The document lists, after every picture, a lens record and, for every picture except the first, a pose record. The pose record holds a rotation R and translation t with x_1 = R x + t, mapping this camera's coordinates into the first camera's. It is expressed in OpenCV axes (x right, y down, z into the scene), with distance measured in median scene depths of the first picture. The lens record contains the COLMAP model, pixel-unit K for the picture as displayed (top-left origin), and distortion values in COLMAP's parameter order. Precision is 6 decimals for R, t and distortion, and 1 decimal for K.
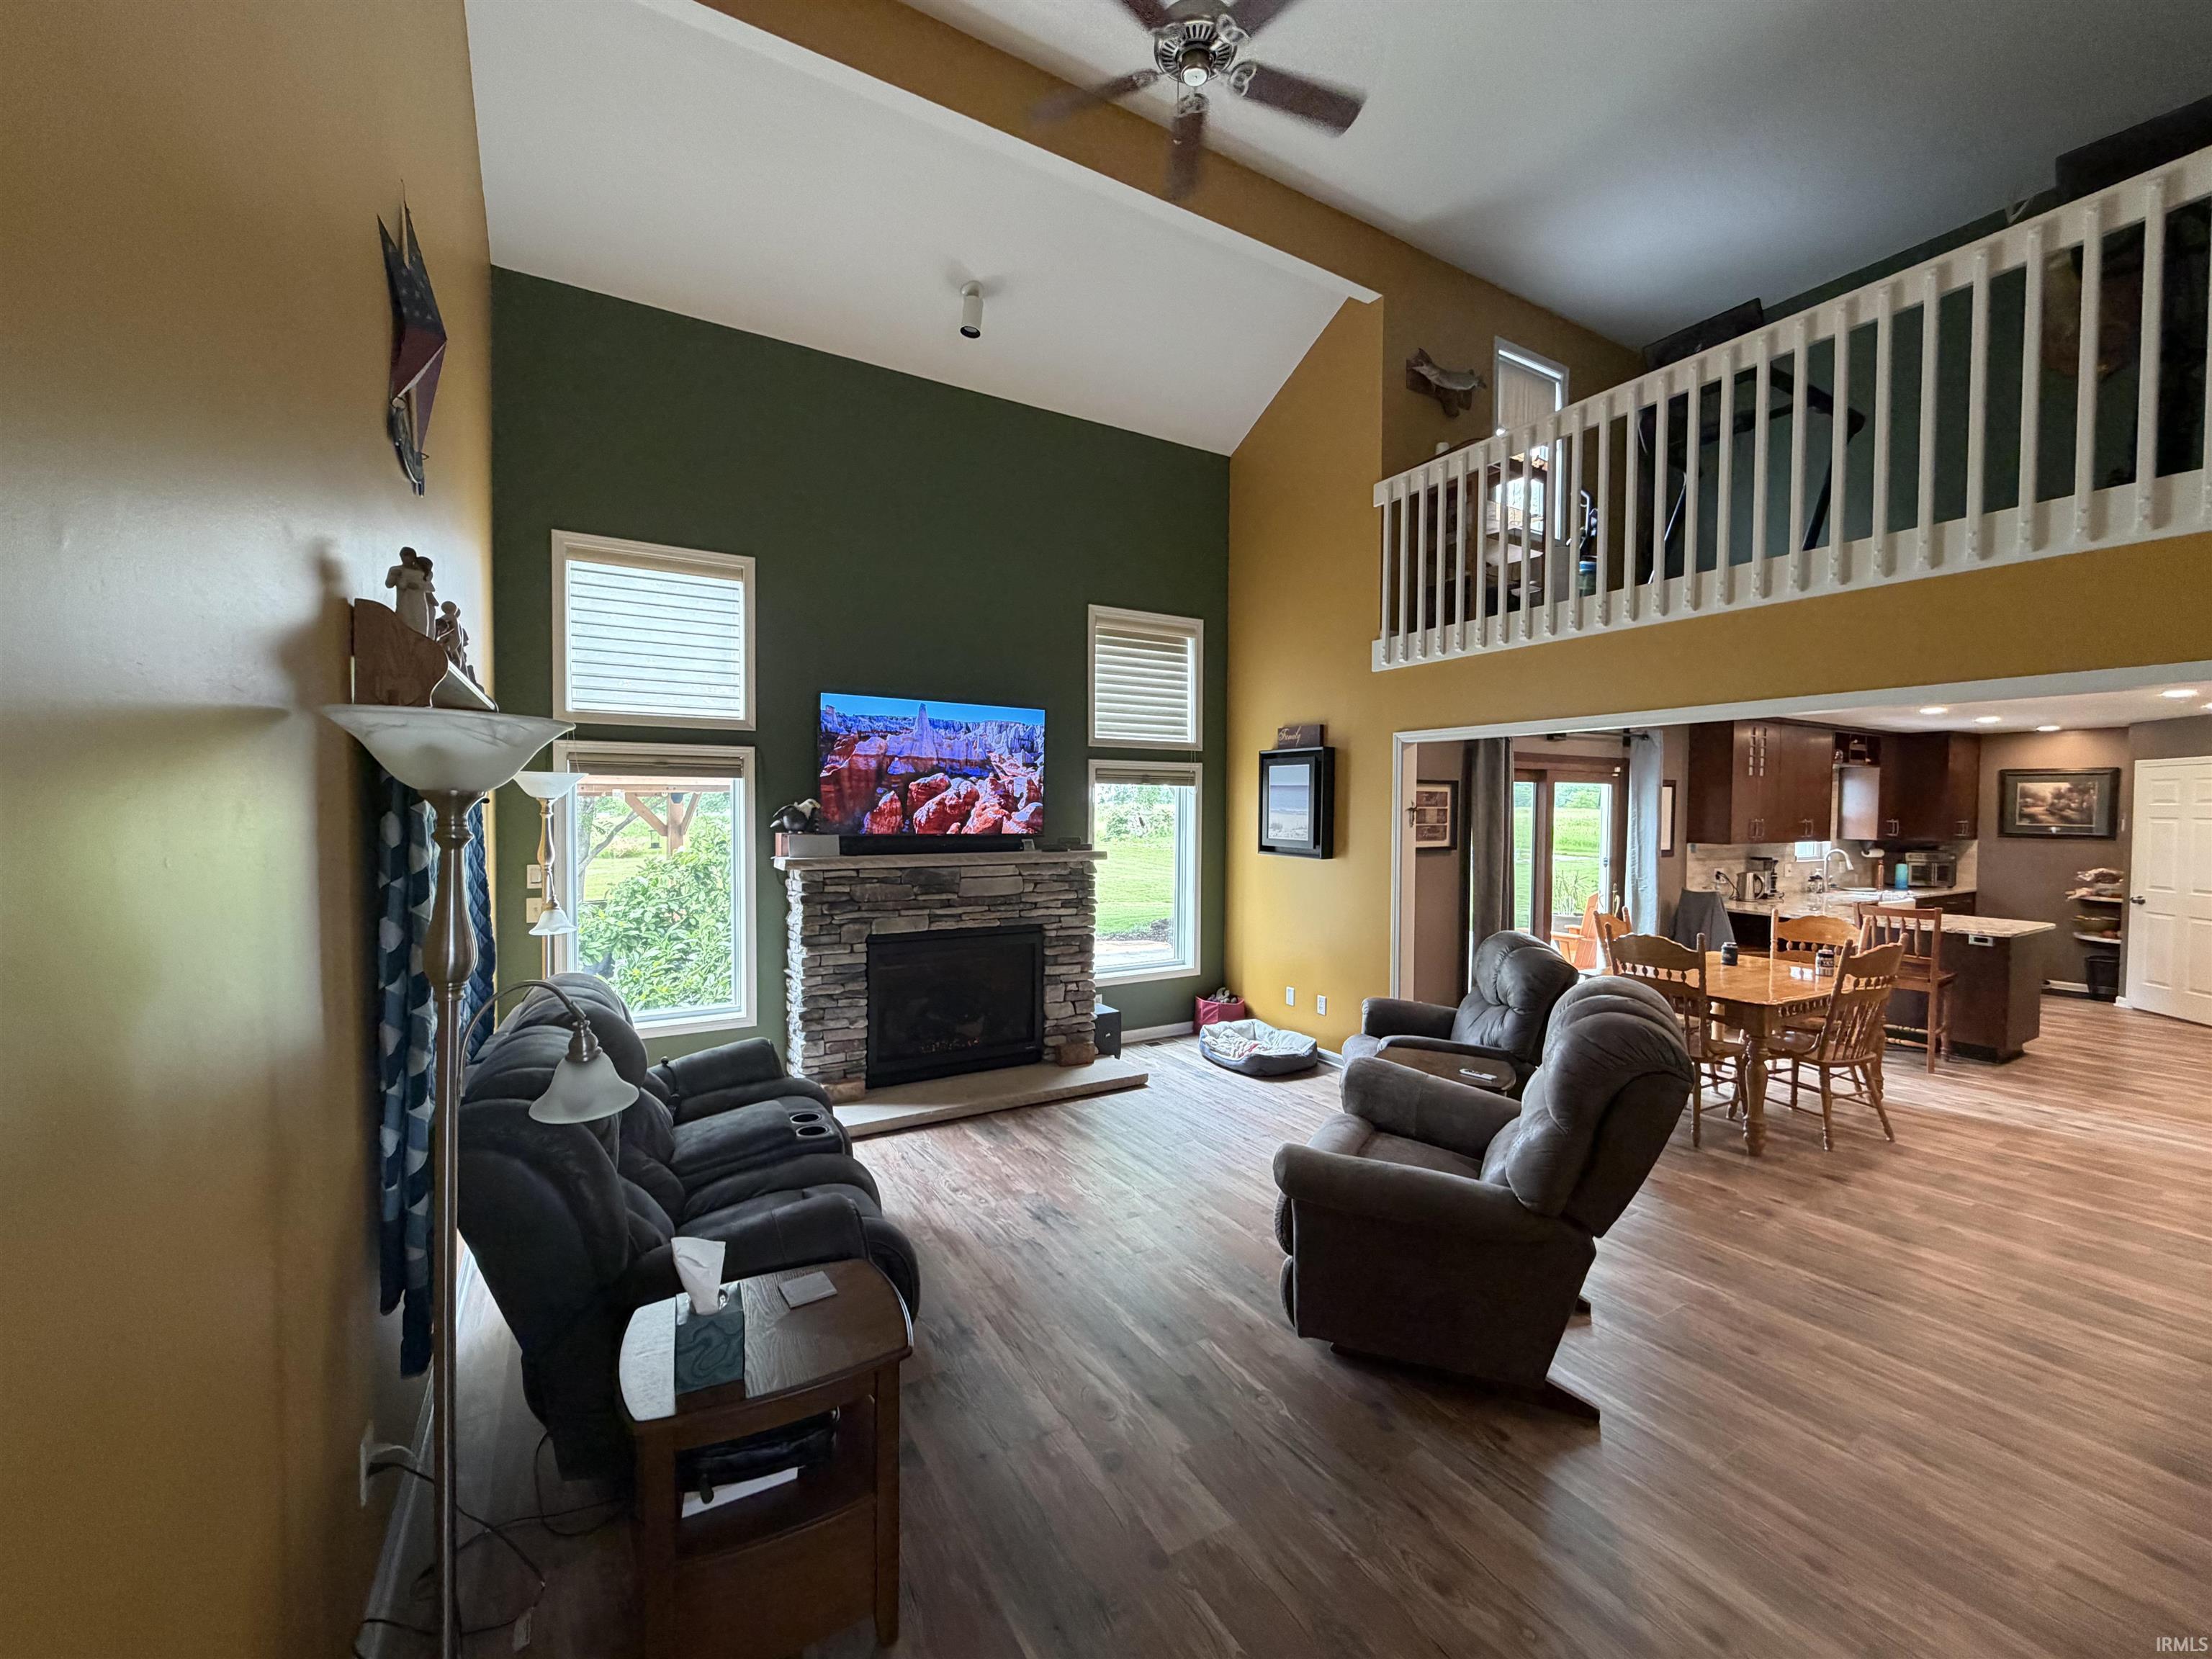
lens RADIAL K [[885.0, 0, 1098.7], [0, 885.0, 830.8], [0, 0, 1]] dist [0.002228, -0.000629]
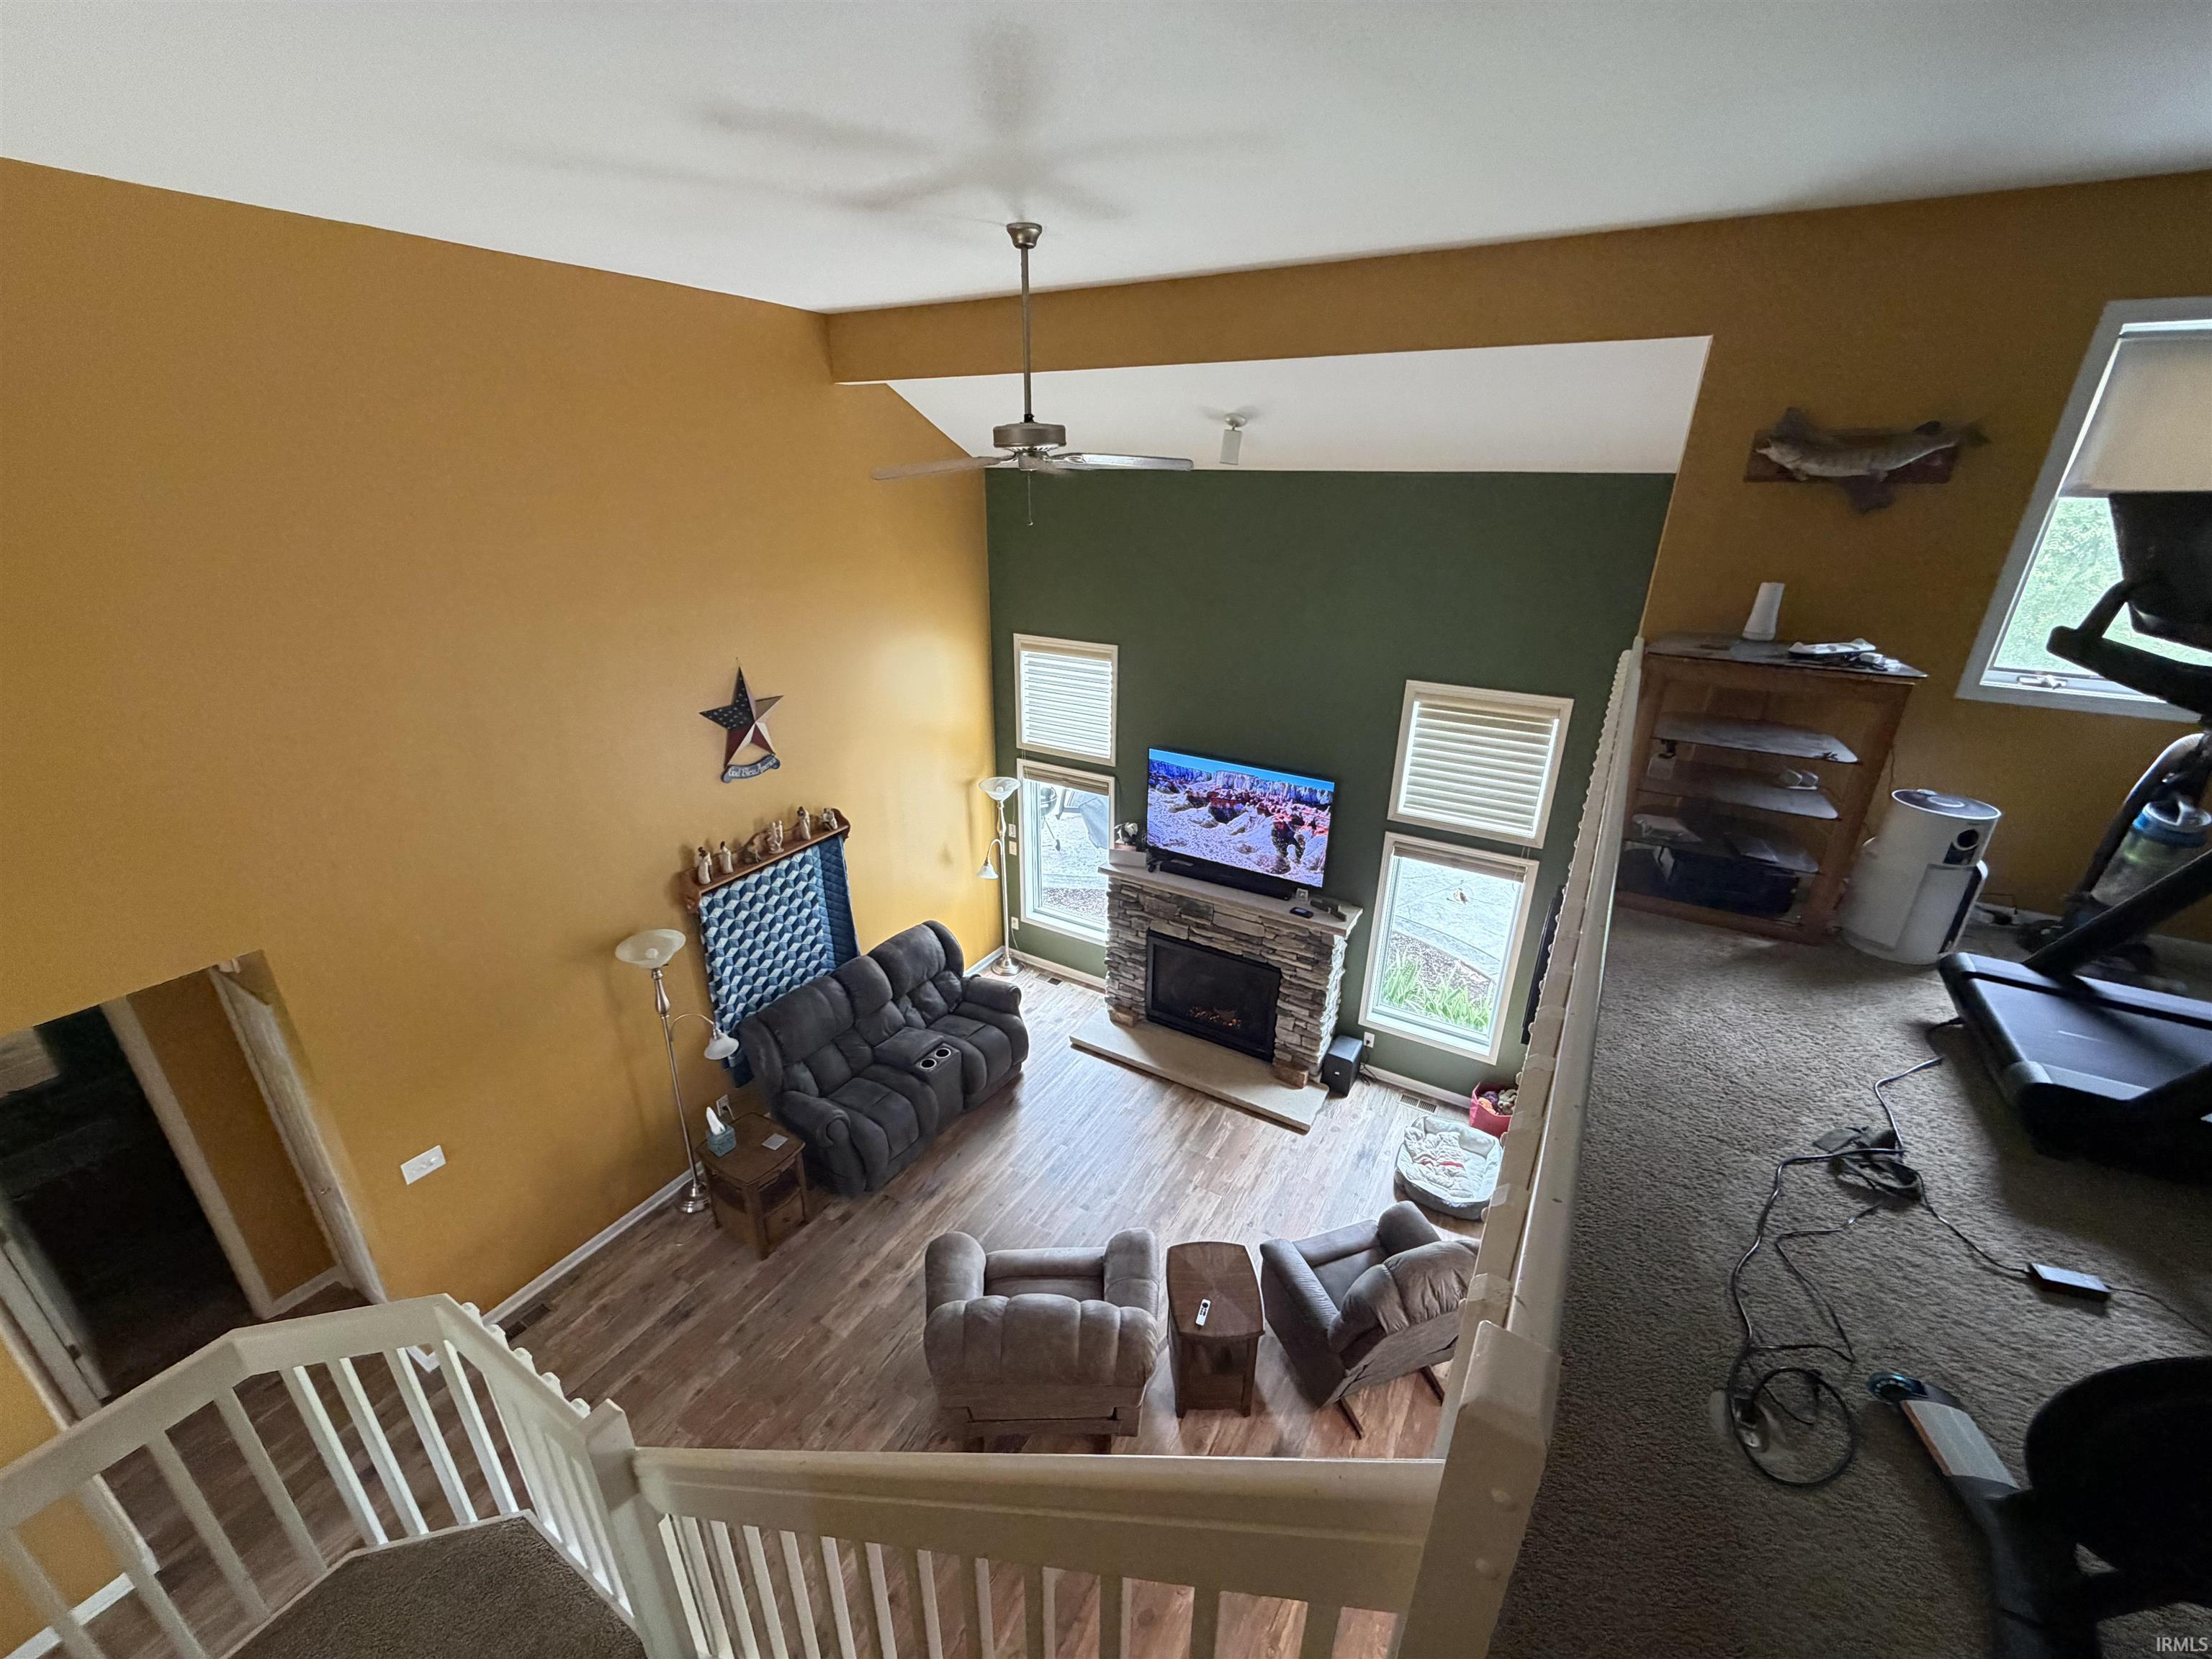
lens RADIAL K [[885.0, 0, 1102.6], [0, 885.0, 836.3], [0, 0, 1]] dist [0.002228, -0.000629]
pose [[0.484950, 0.332314, -0.808944, 0.715628], [-0.033256, 0.931330, 0.362653, -0.474954], [0.873909, -0.148966, 0.462701, 0.279236]]
